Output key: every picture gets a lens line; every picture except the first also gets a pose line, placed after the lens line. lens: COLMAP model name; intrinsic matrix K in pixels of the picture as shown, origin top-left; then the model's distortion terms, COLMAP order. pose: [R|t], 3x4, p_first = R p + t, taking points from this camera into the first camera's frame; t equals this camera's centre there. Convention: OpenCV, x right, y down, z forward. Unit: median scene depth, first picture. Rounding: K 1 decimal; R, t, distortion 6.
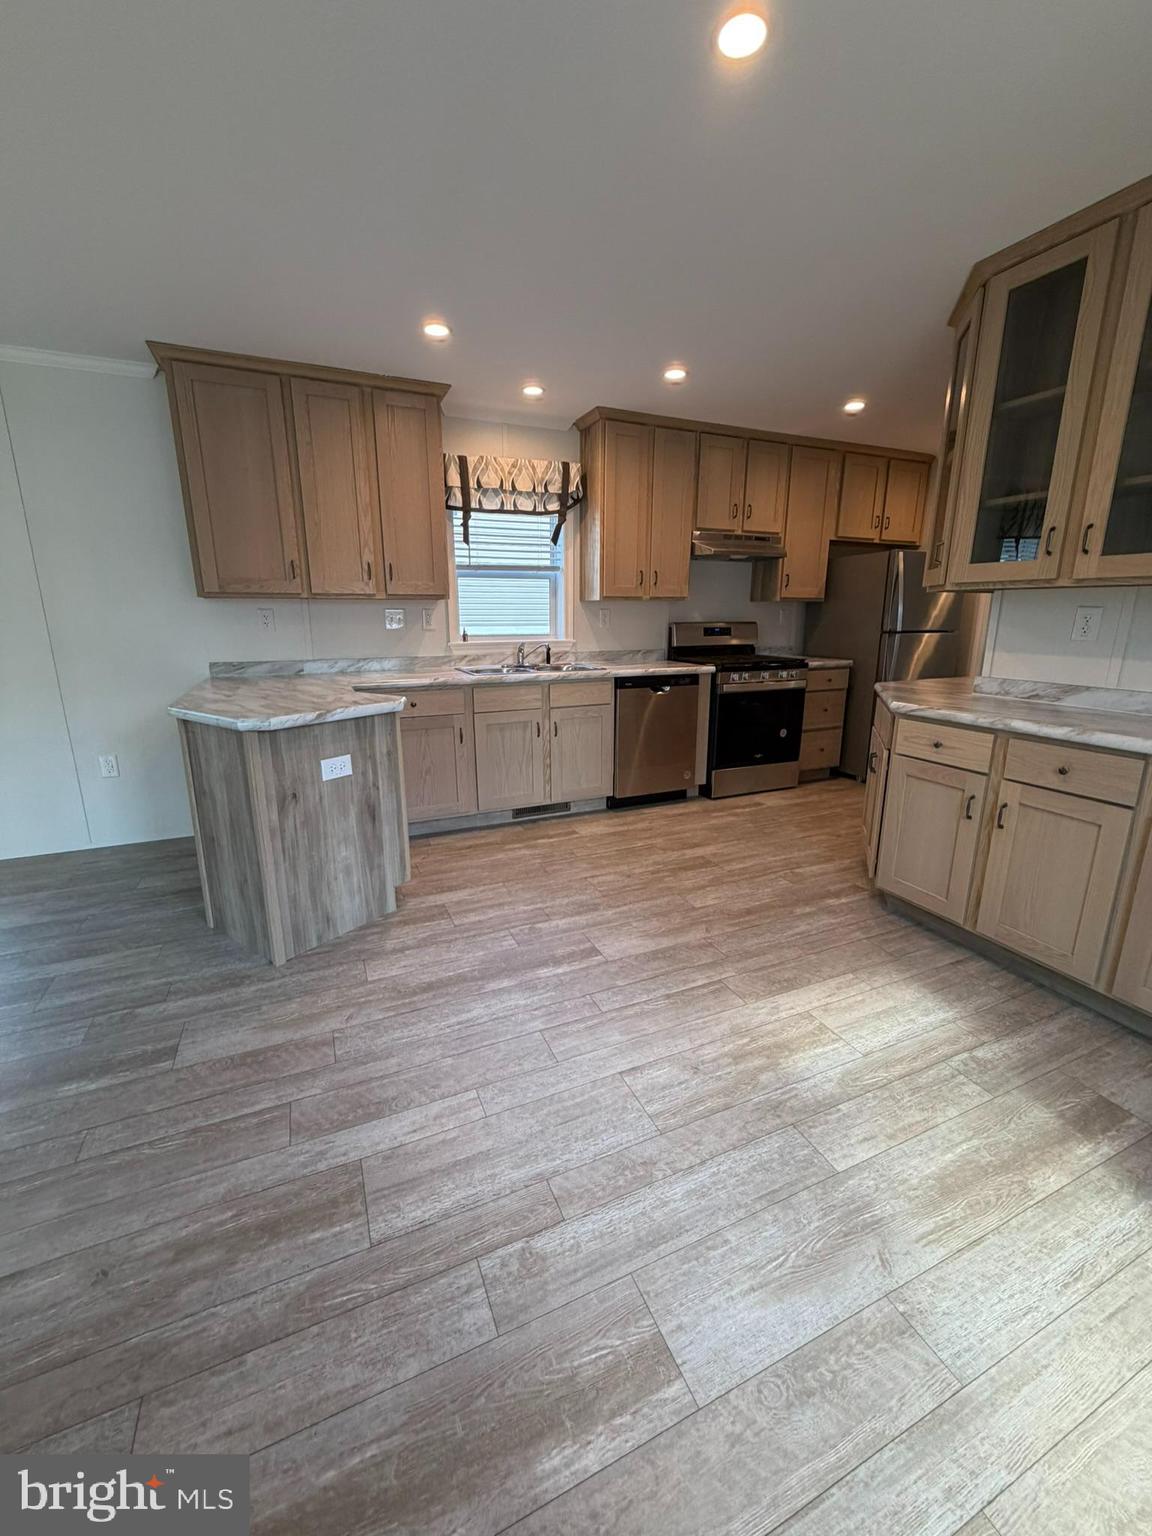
lens RADIAL K [[613.2, 0, 573.1], [0, 613.2, 762.1], [0, 0, 1]] dist [0.000306, 0.000332]
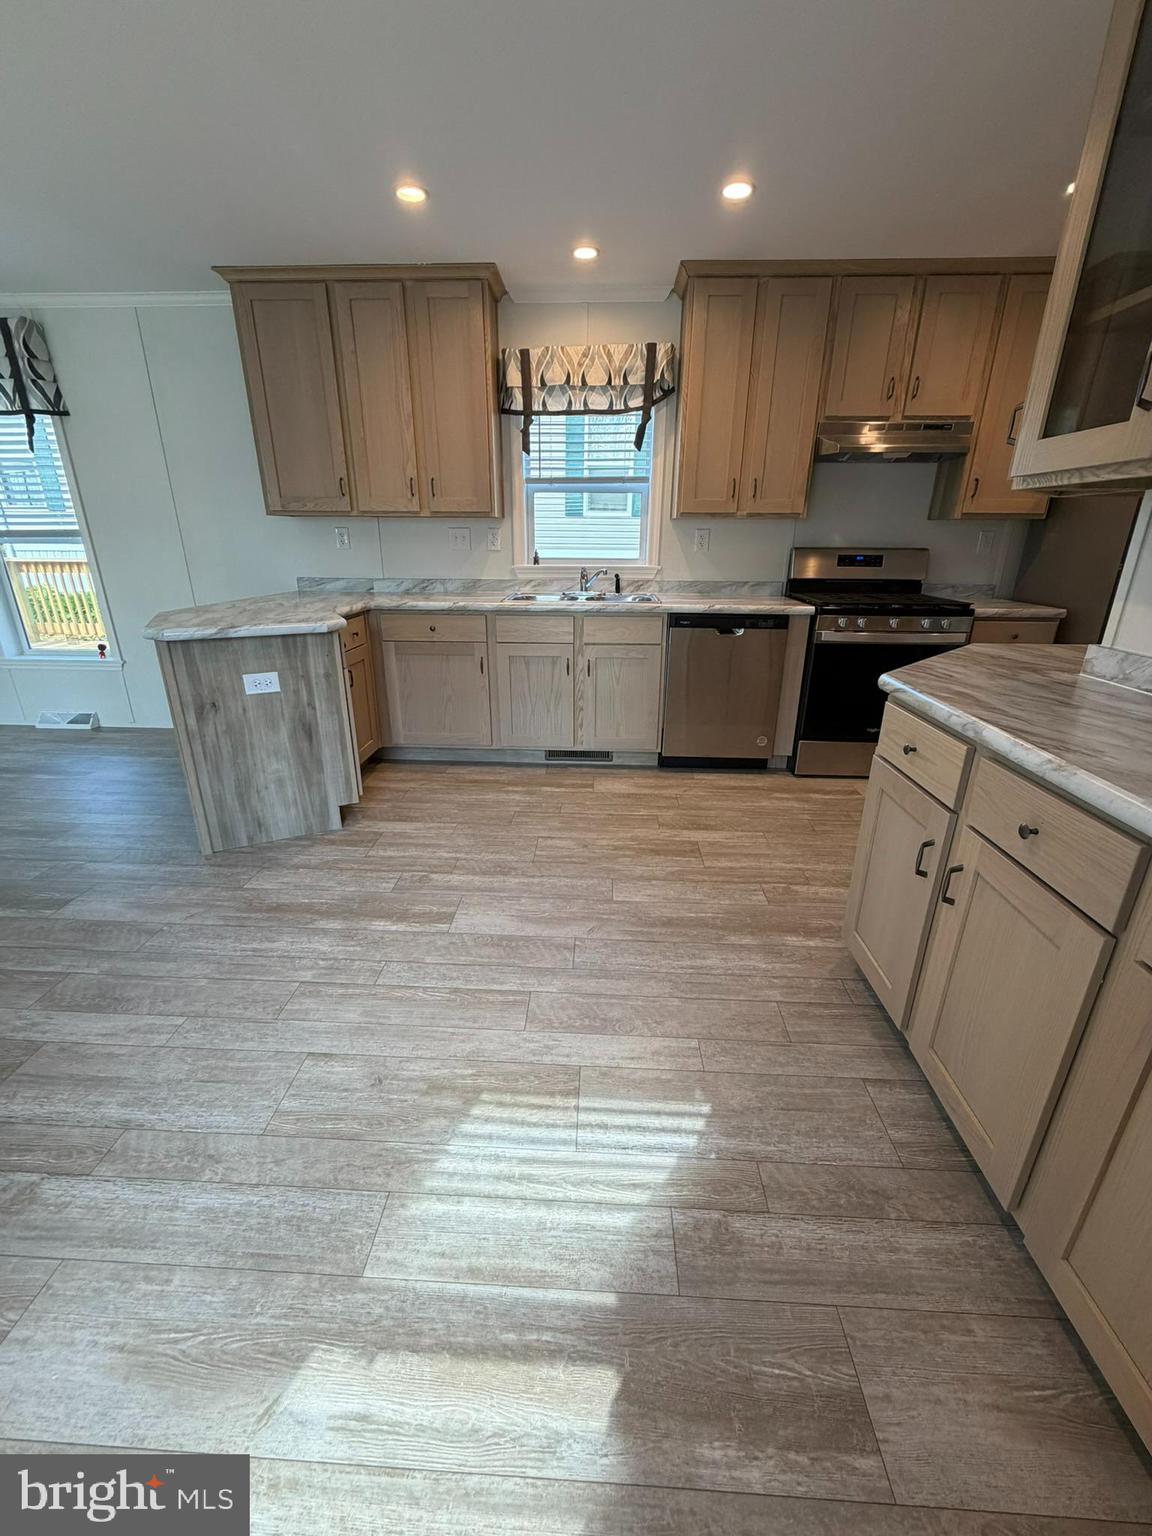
lens RADIAL K [[613.2, 0, 572.5], [0, 613.2, 762.2], [0, 0, 1]] dist [0.000306, 0.000332]
pose [[0.894103, 0.160704, -0.418036, 0.471186], [-0.112953, 0.984145, 0.136746, -0.053038], [0.433384, -0.075047, 0.898079, 0.251000]]
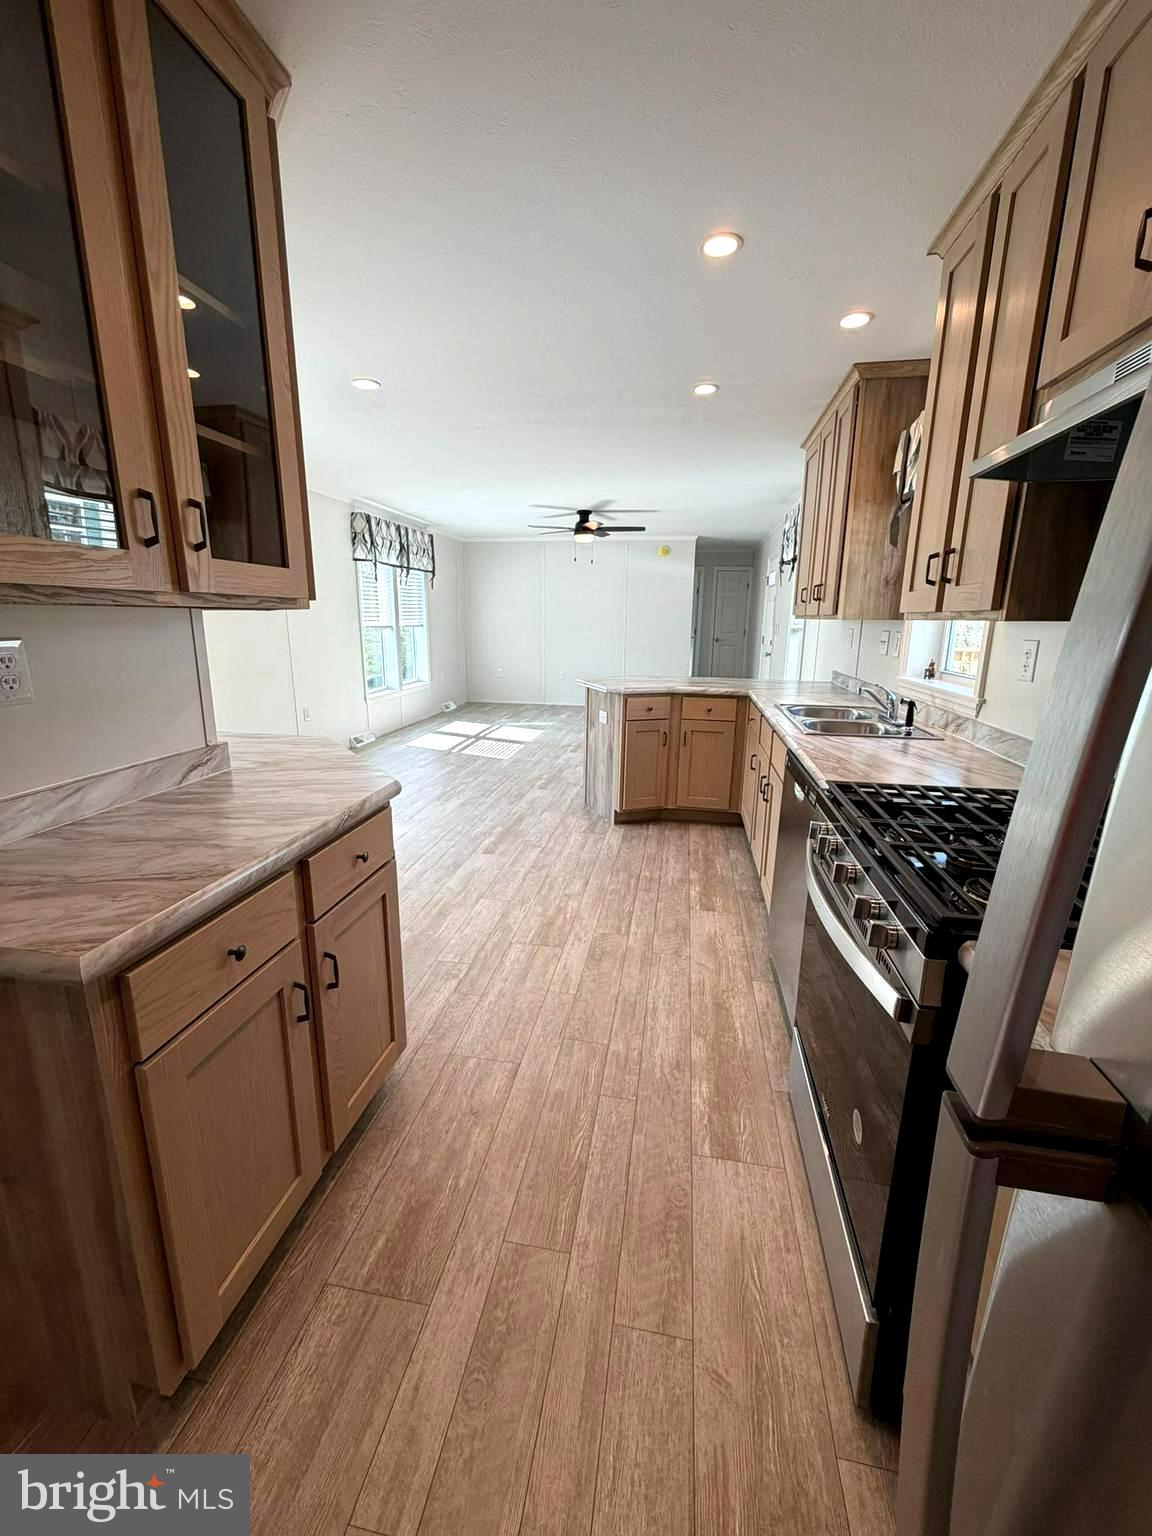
lens RADIAL K [[613.2, 0, 573.1], [0, 613.2, 757.8], [0, 0, 1]] dist [0.000306, 0.000332]
pose [[-0.559630, 0.180873, -0.808764, 0.963930], [-0.206473, 0.914691, 0.347433, -0.416894], [0.802610, 0.361422, -0.474543, 1.579054]]
